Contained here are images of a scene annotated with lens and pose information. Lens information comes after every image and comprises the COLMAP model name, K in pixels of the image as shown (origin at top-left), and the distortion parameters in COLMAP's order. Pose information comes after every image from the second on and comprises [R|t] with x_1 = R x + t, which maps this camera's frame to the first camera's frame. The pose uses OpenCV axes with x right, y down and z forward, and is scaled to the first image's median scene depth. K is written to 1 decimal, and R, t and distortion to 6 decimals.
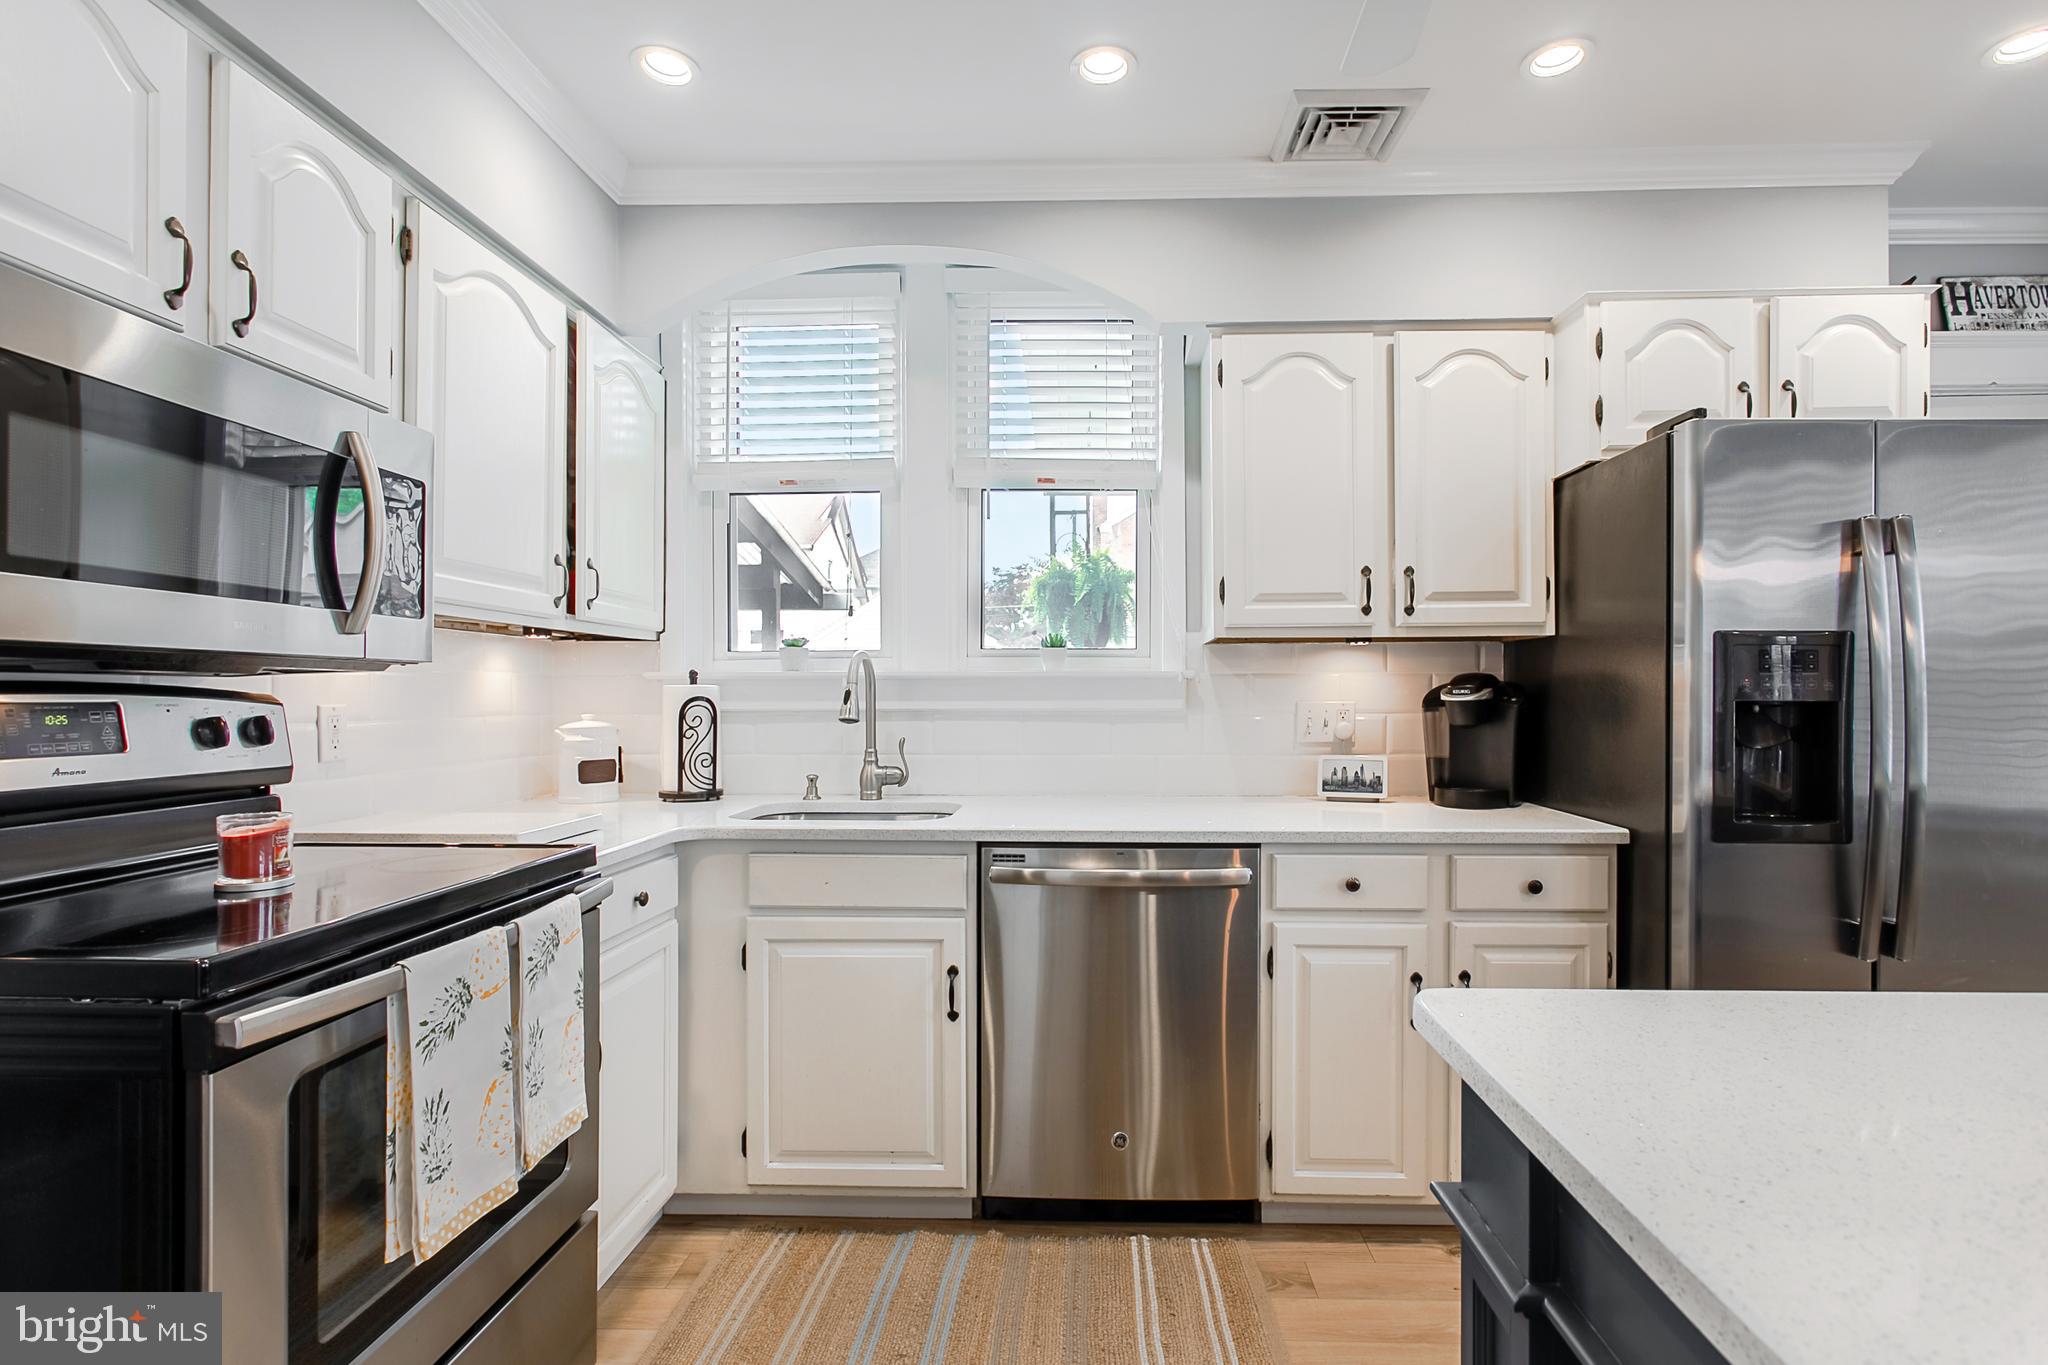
lens RADIAL K [[948.1, 0, 1089.7], [0, 948.1, 686.5], [0, 0, 1]] dist [-0.001268, 0.003335]
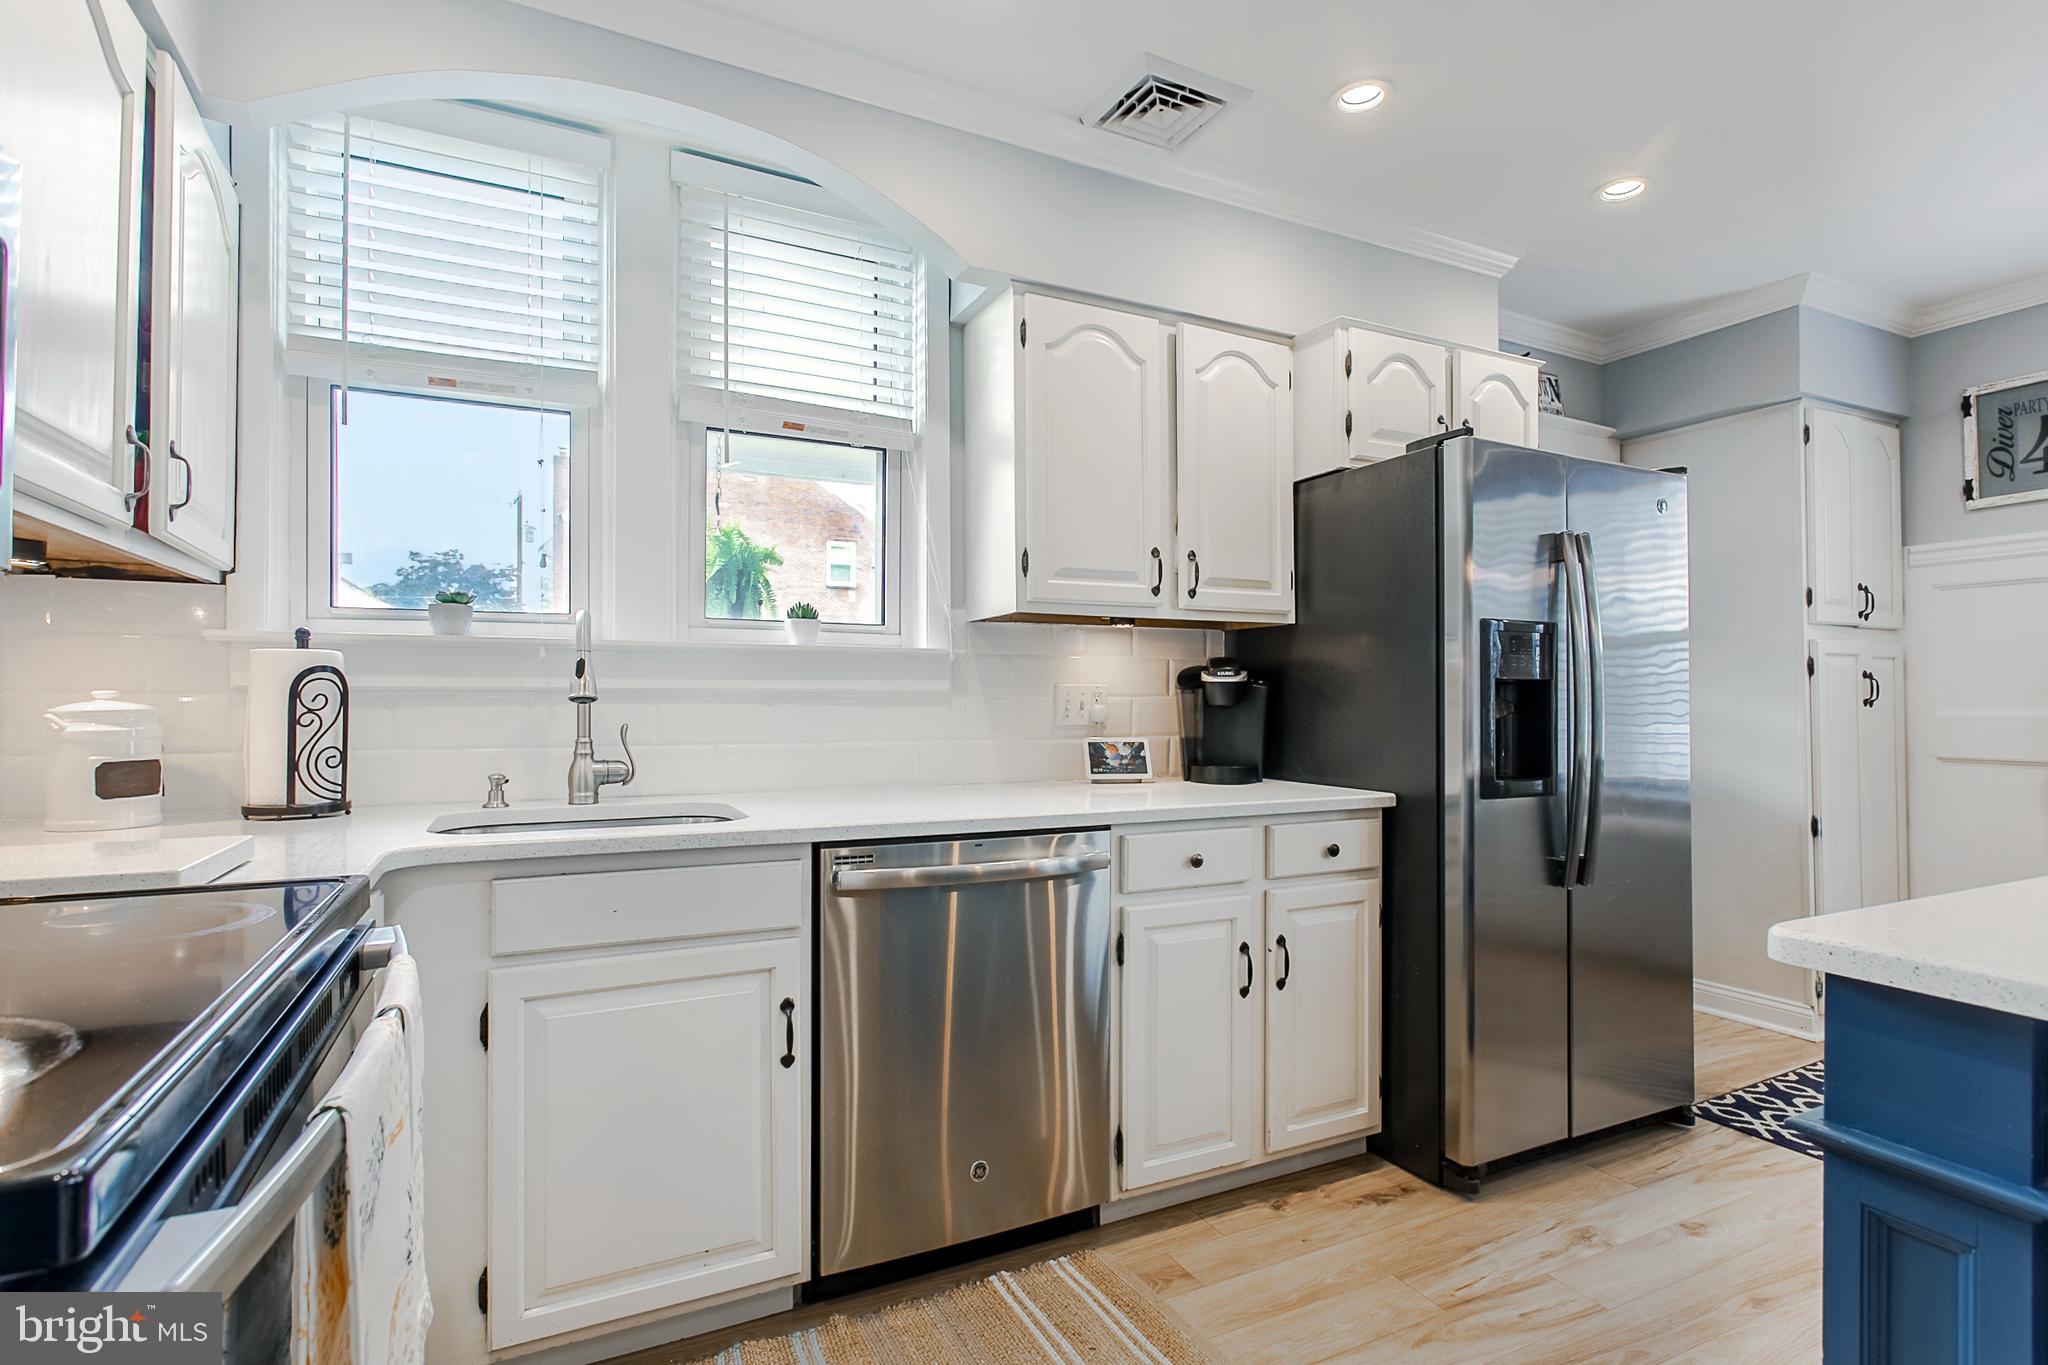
lens RADIAL K [[948.1, 0, 1014.3], [0, 948.1, 682.4], [0, 0, 1]] dist [-0.001268, 0.003335]
pose [[0.892808, 0.011701, 0.450285, -0.323112], [-0.006413, 0.999891, -0.013266, 0.034071], [-0.450391, 0.008957, 0.892786, 0.183124]]
